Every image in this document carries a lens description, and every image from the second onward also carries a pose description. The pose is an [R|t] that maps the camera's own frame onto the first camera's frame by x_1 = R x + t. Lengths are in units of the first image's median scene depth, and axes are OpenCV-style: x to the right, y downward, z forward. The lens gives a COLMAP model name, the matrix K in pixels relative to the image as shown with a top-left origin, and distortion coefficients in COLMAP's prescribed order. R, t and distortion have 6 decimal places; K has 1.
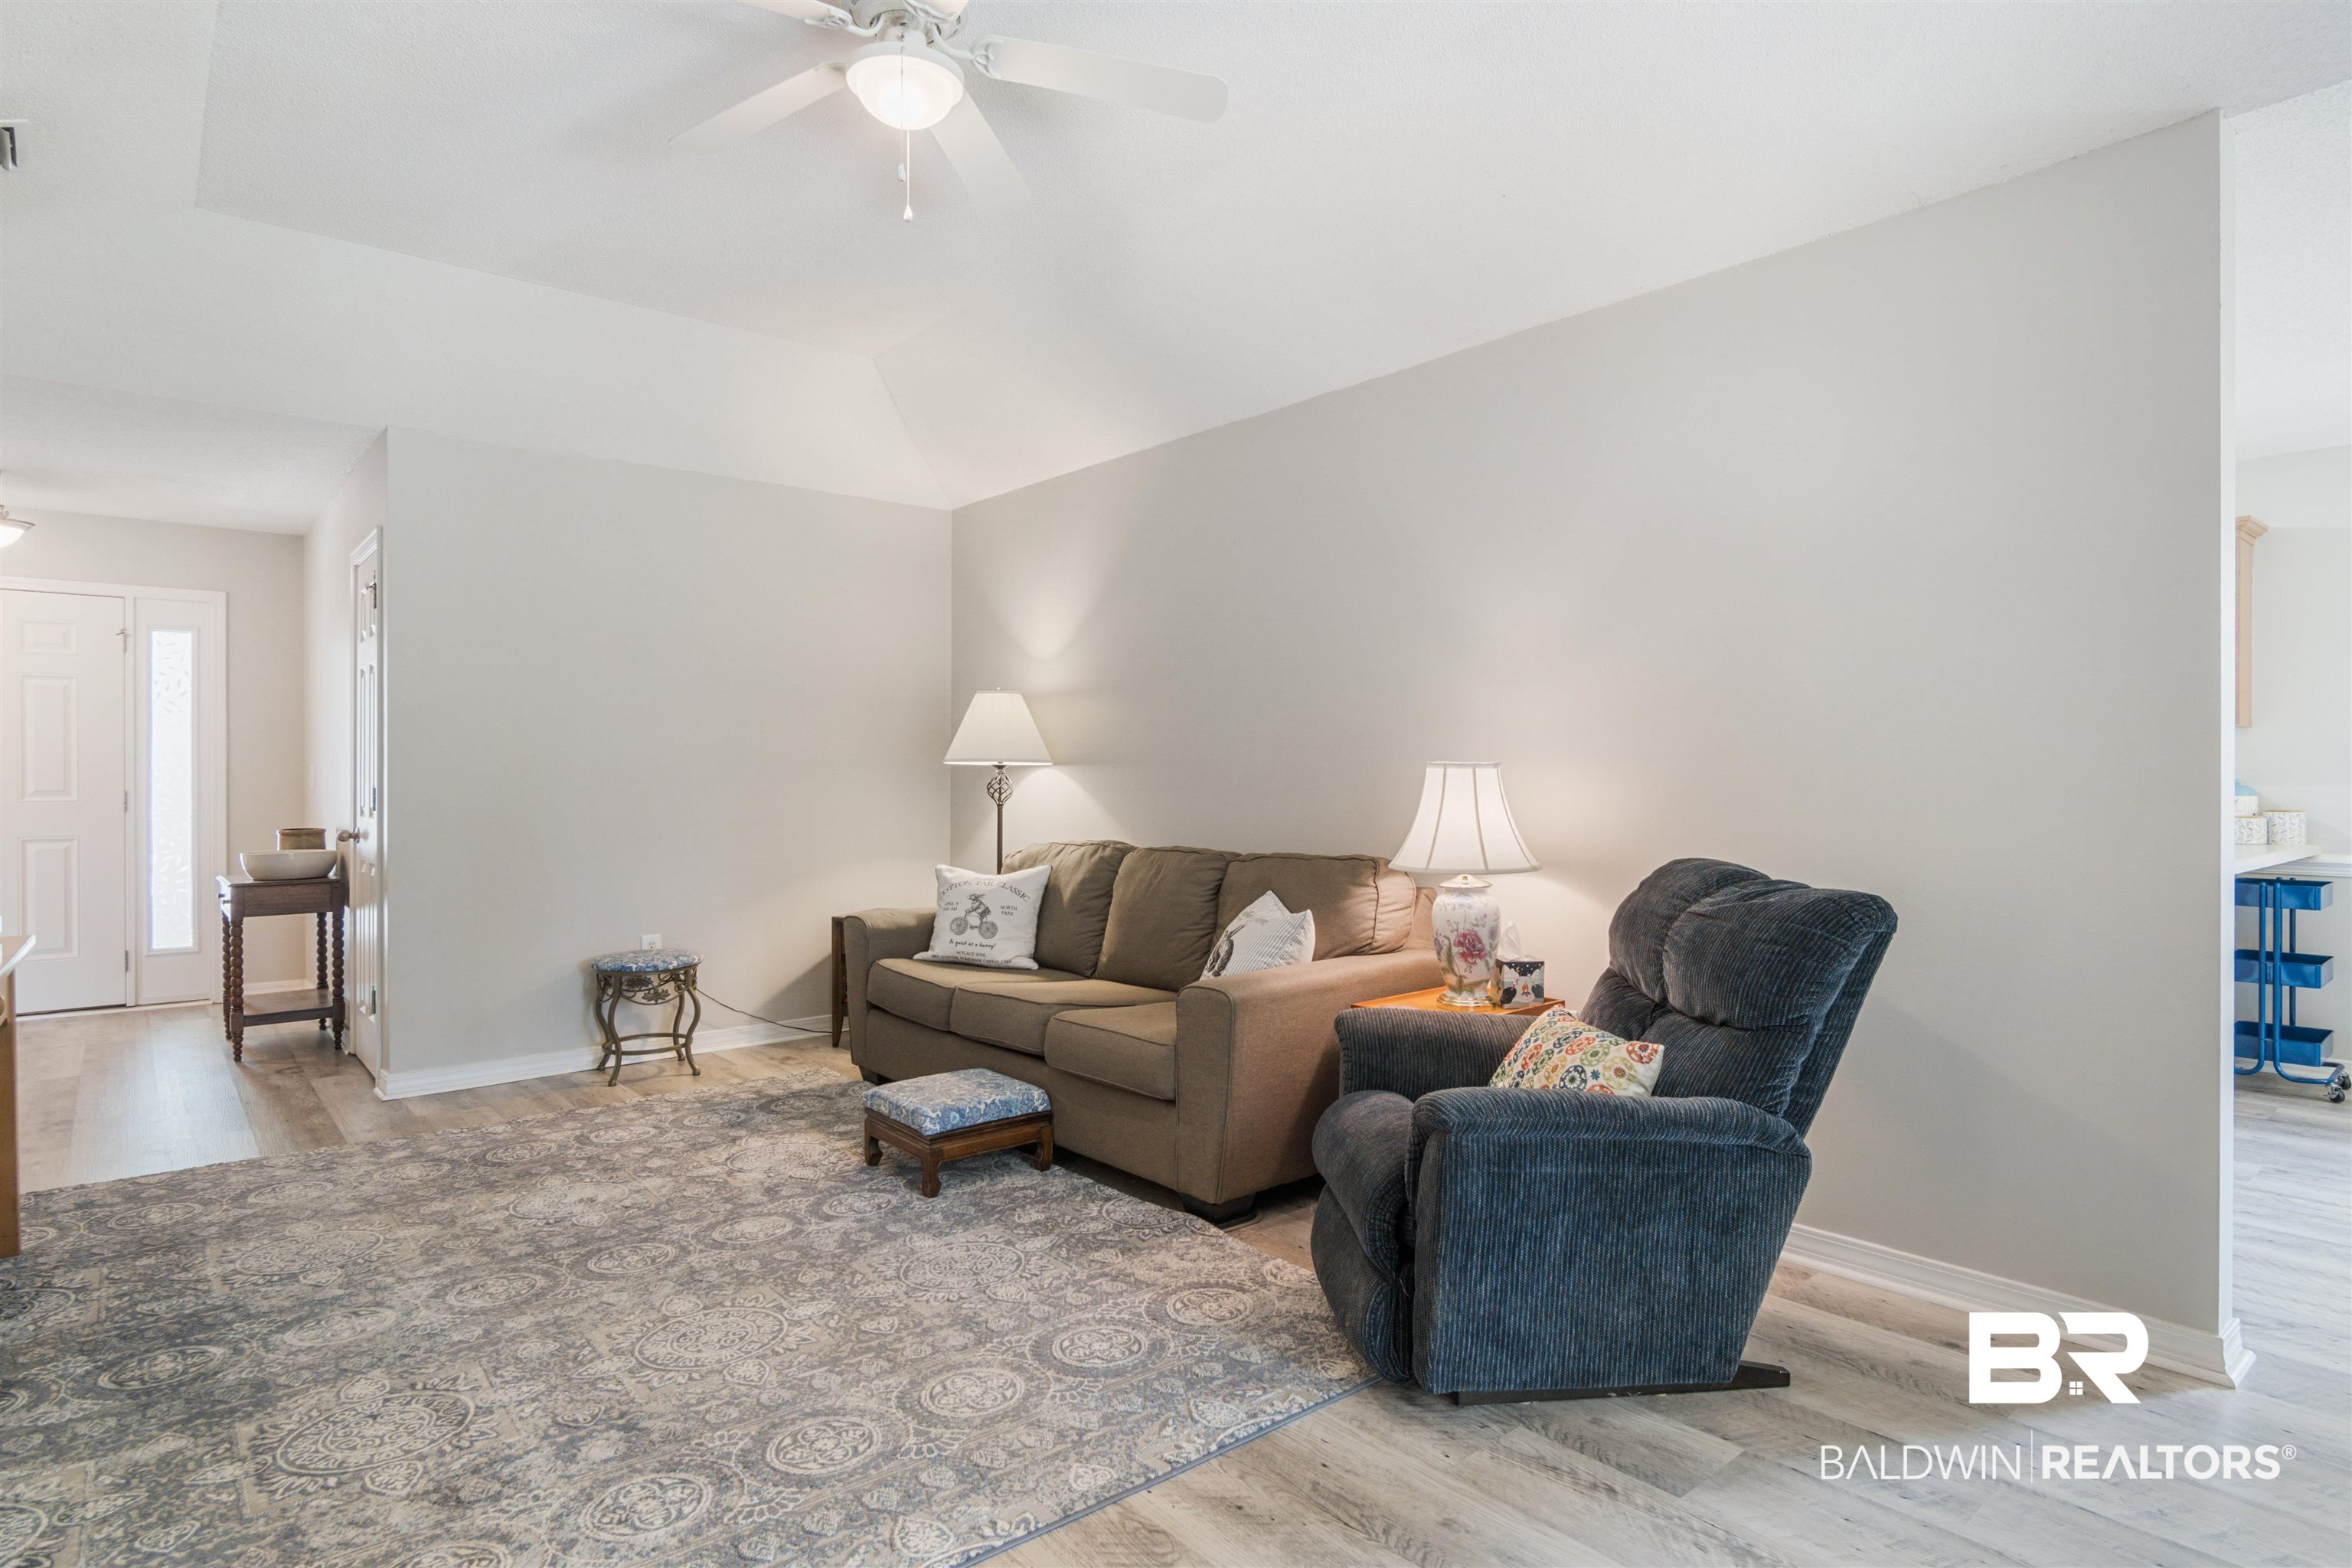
lens RADIAL K [[1258.9, 0, 1172.5], [0, 1258.9, 786.4], [0, 0, 1]] dist [-0.011069, 0.002258]
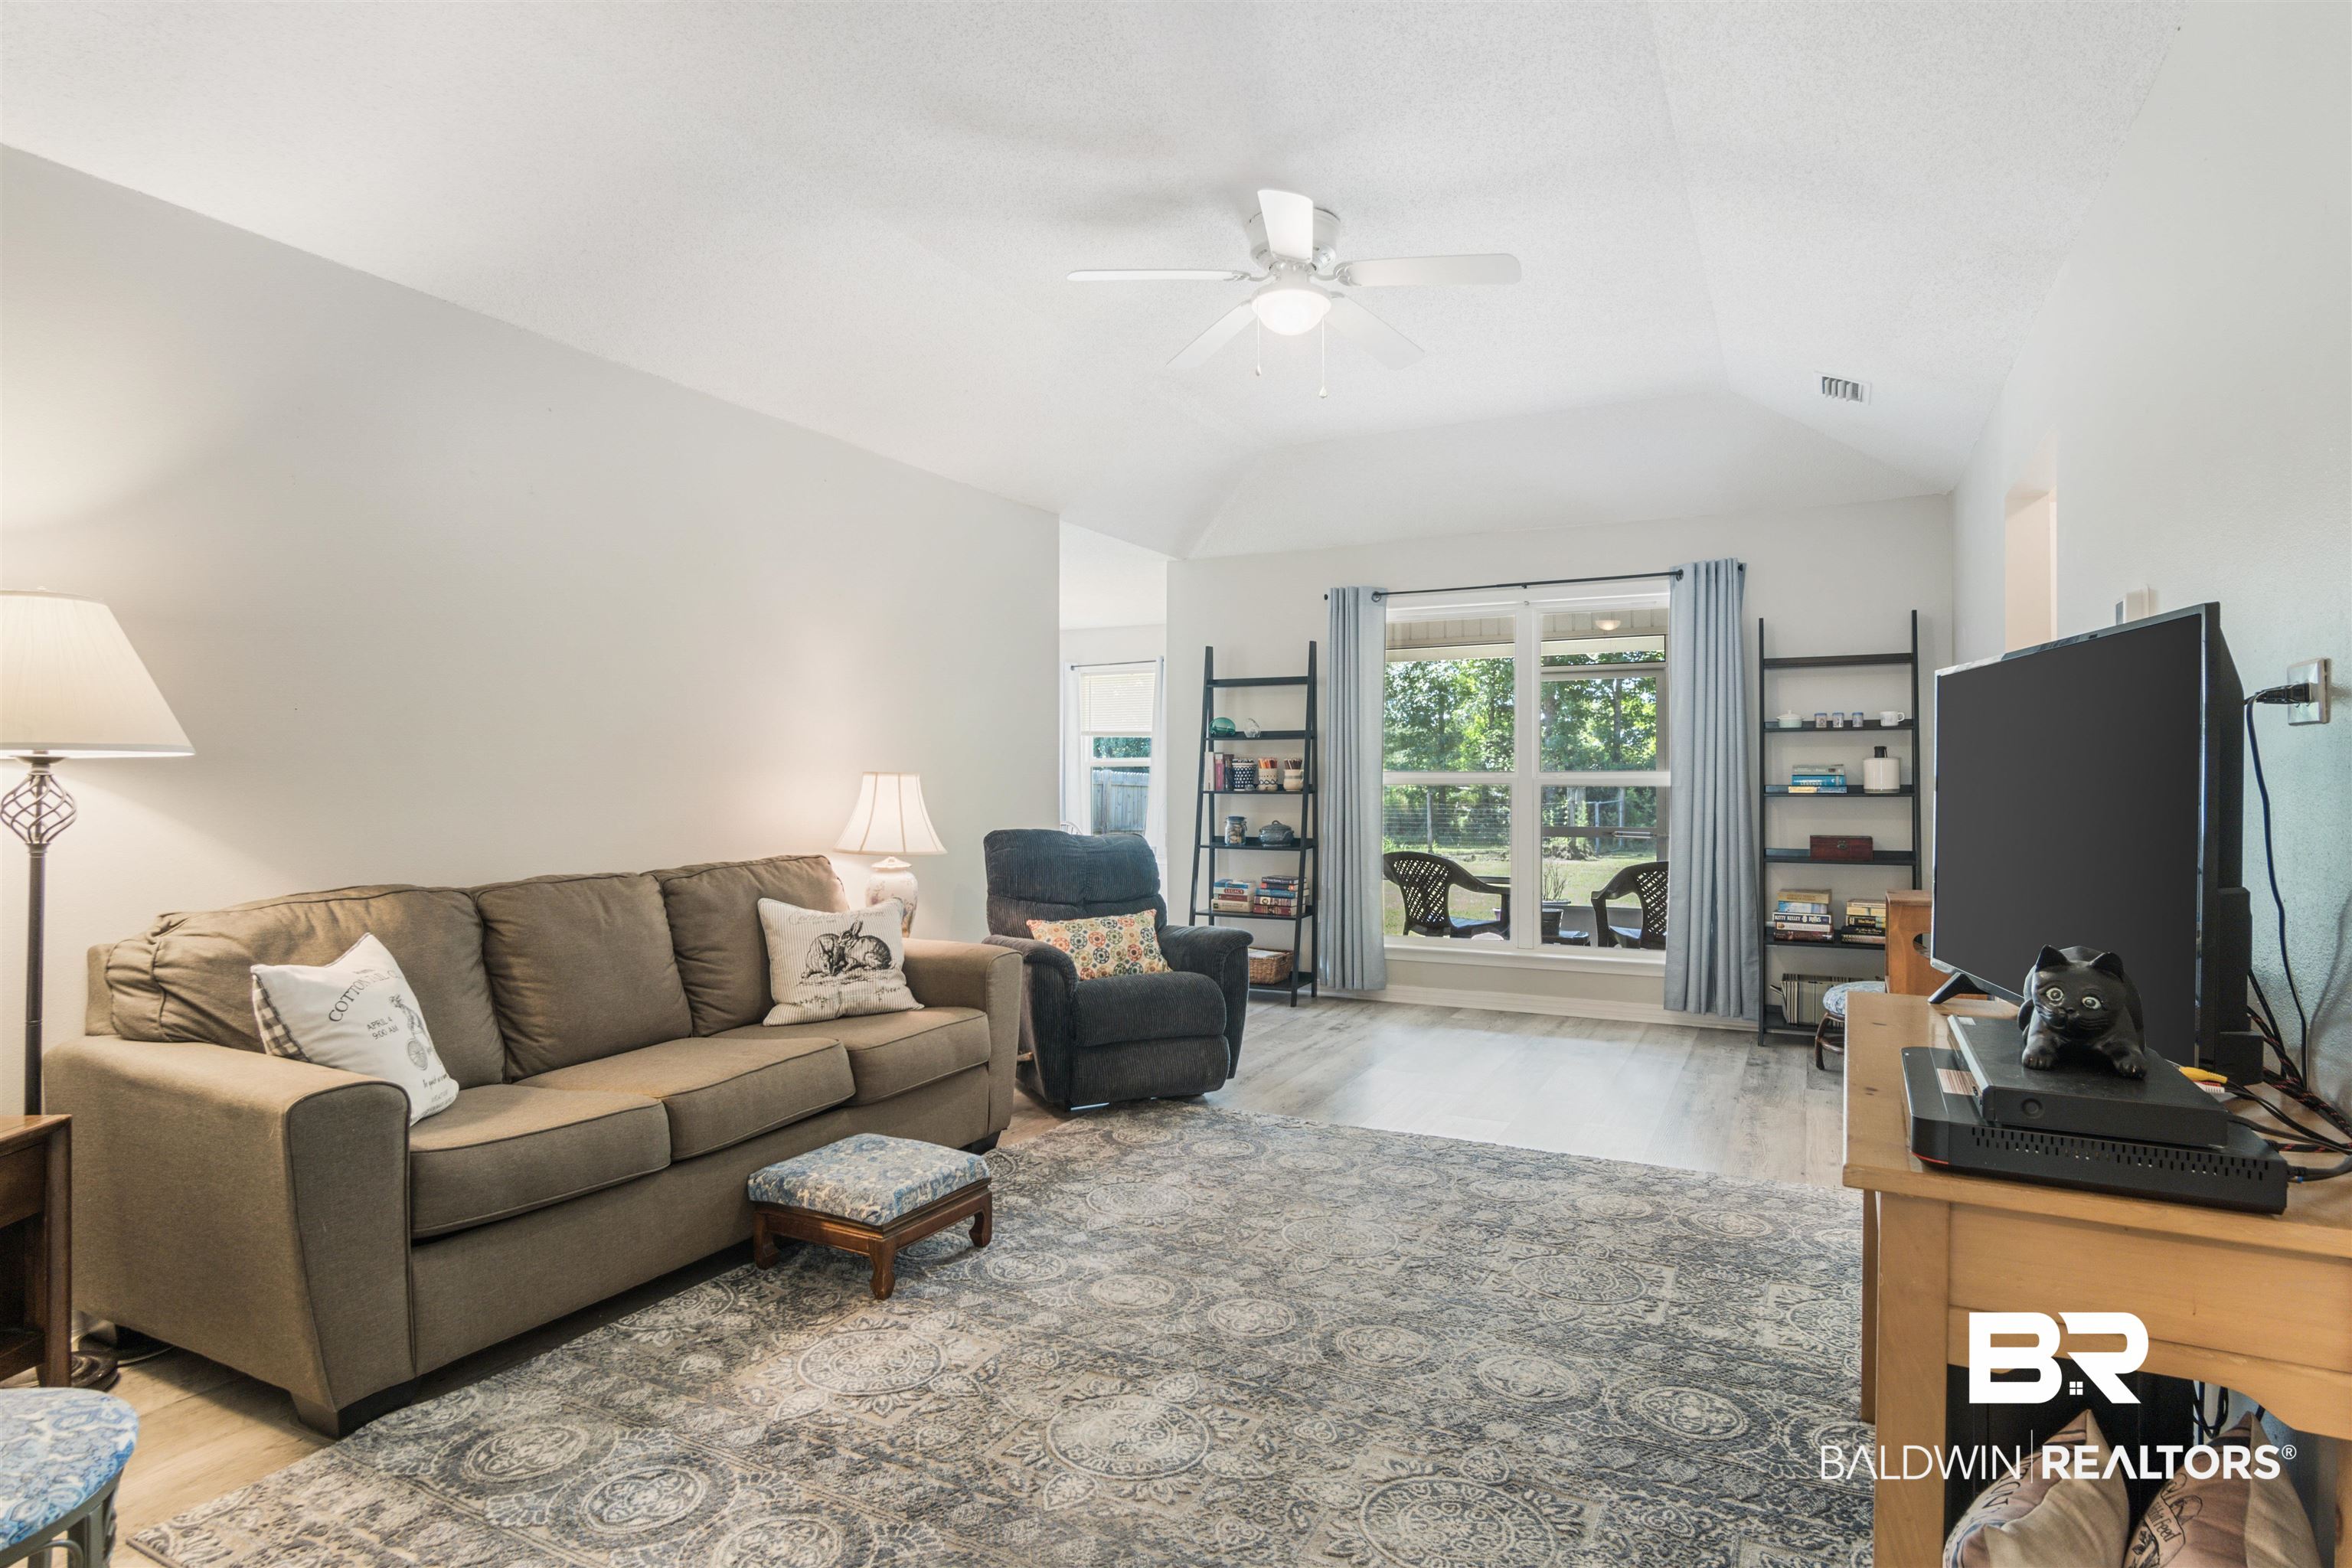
lens RADIAL K [[1258.9, 0, 1185.4], [0, 1258.9, 786.5], [0, 0, 1]] dist [-0.011069, 0.002258]
pose [[-0.396639, -0.002818, 0.917971, -1.365561], [0.007460, 0.999952, 0.006293, -0.011999], [-0.917945, 0.009344, -0.396599, 1.541846]]
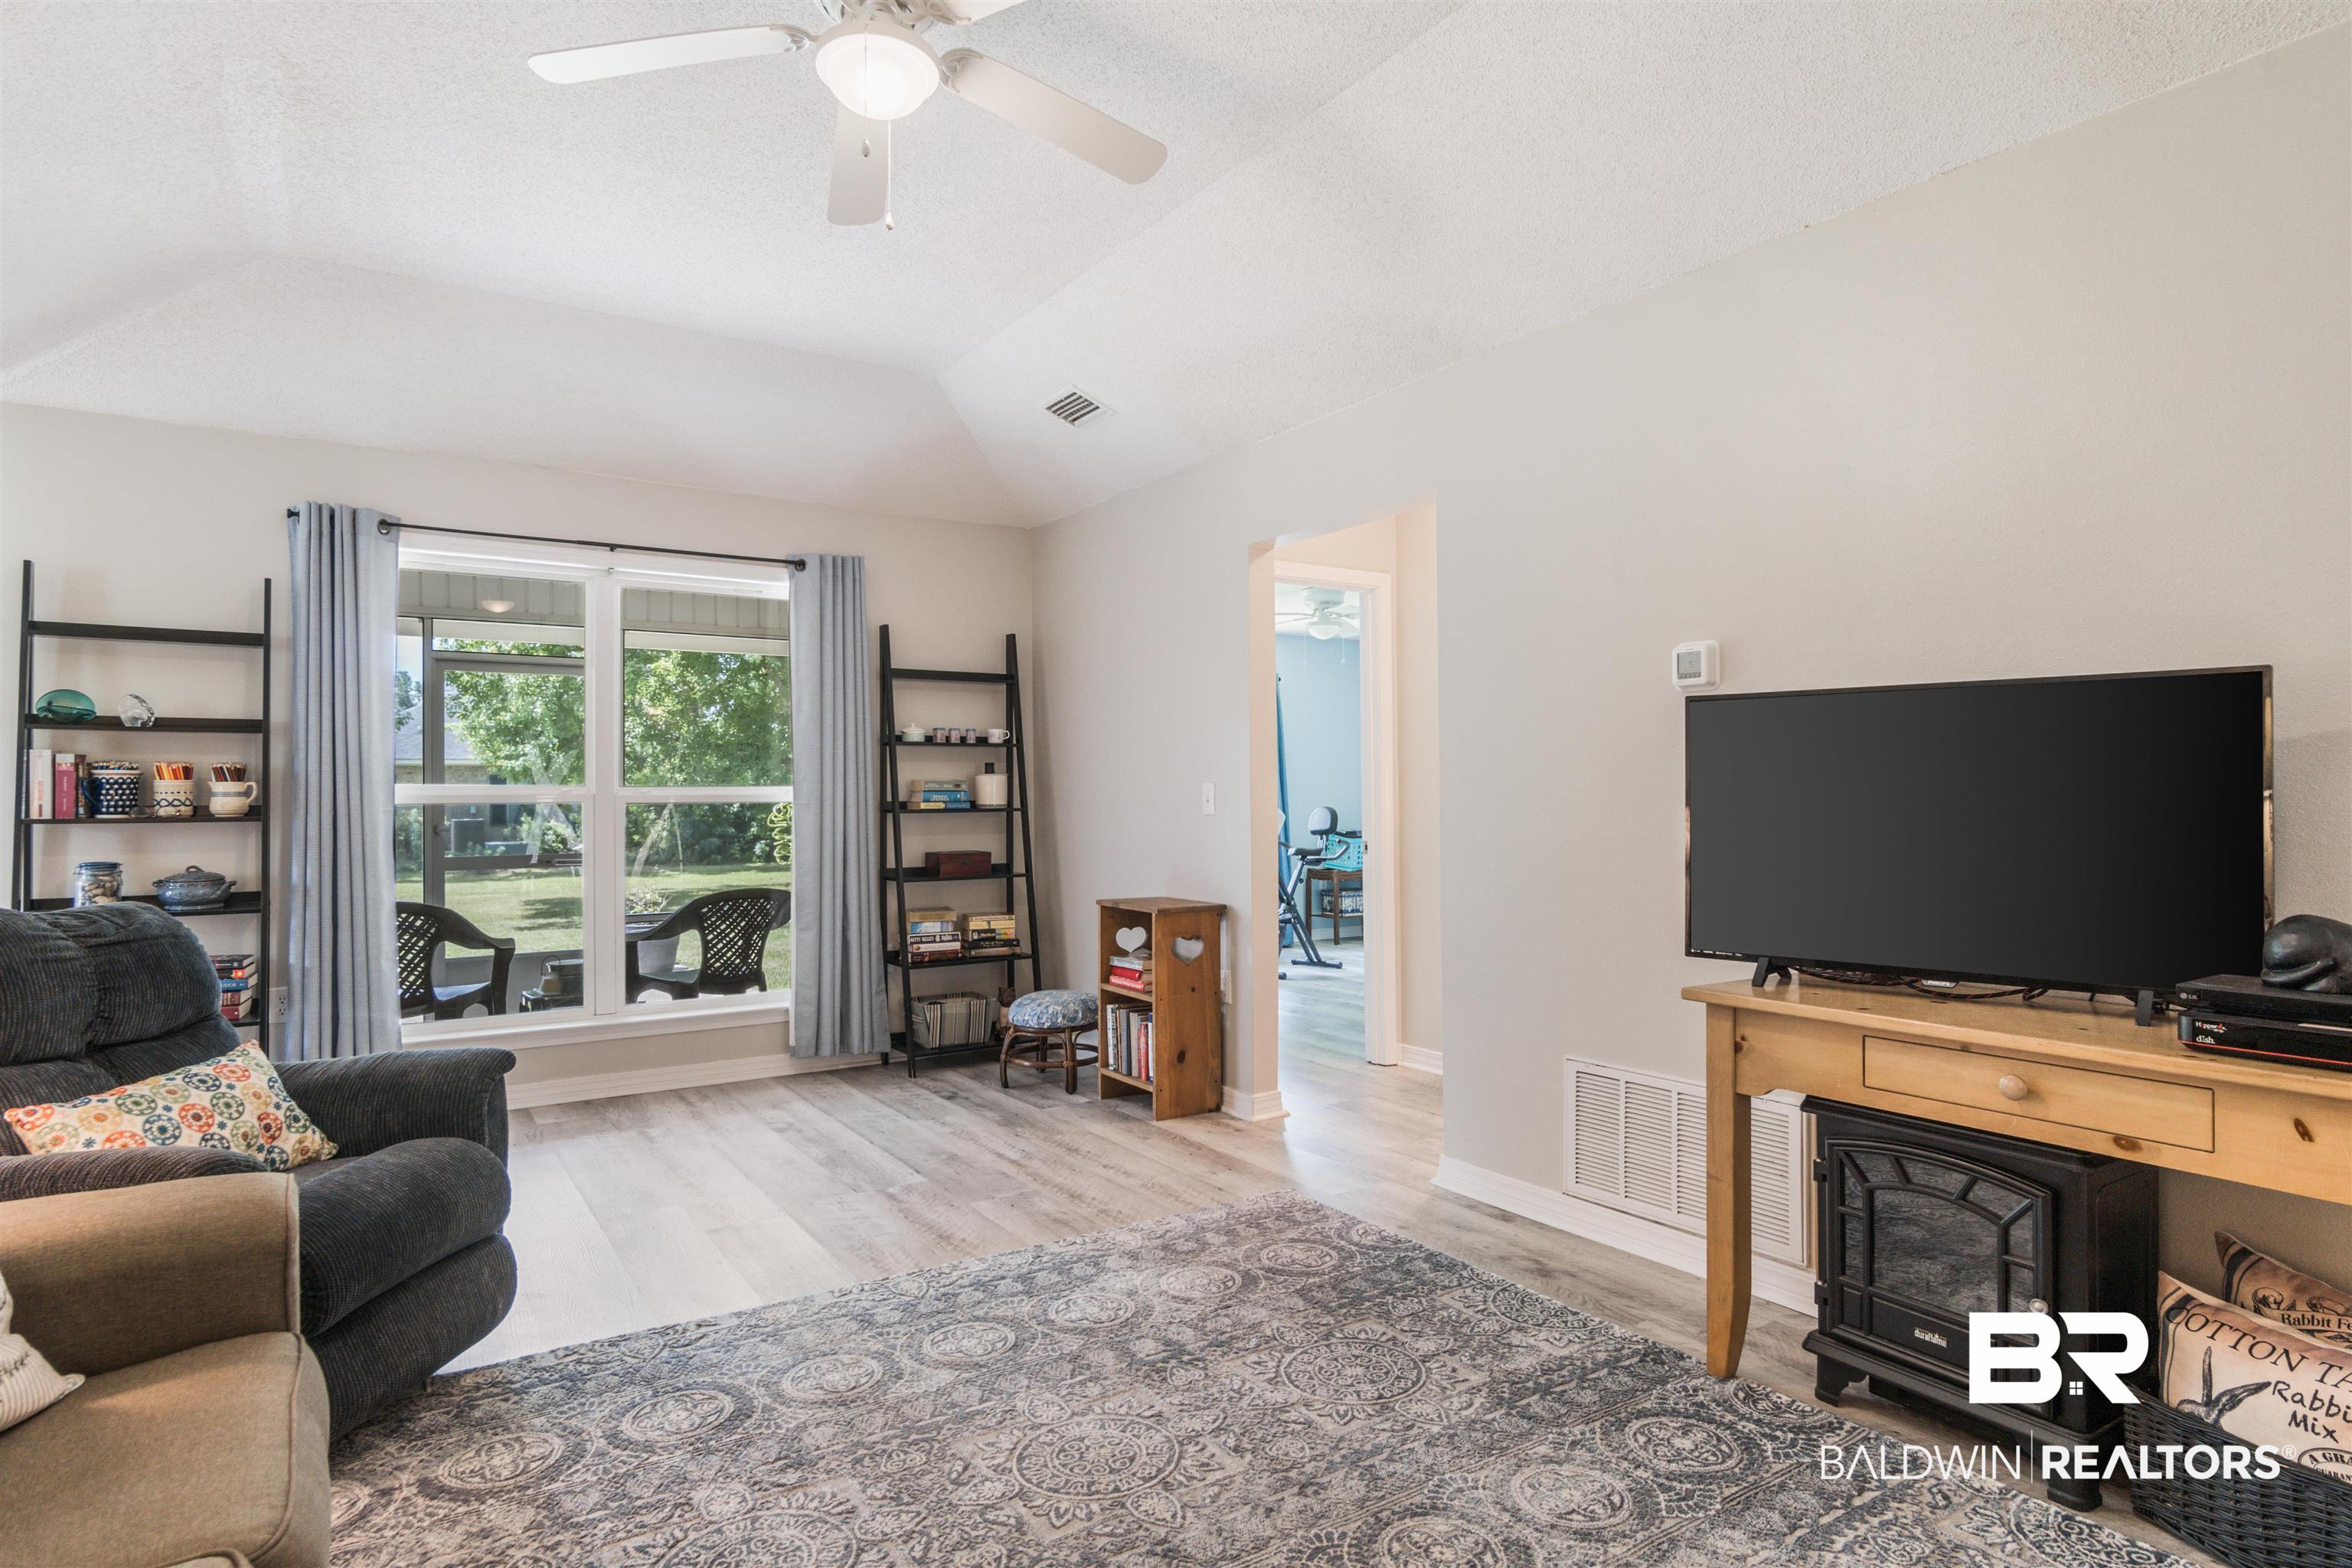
lens RADIAL K [[1258.9, 0, 1176.8], [0, 1258.9, 783.3], [0, 0, 1]] dist [-0.011069, 0.002258]
pose [[-0.993943, 0.007735, 0.109626, -0.491015], [0.007571, 0.999970, -0.001918, -0.014867], [-0.109637, -0.001076, -0.993971, 1.748207]]
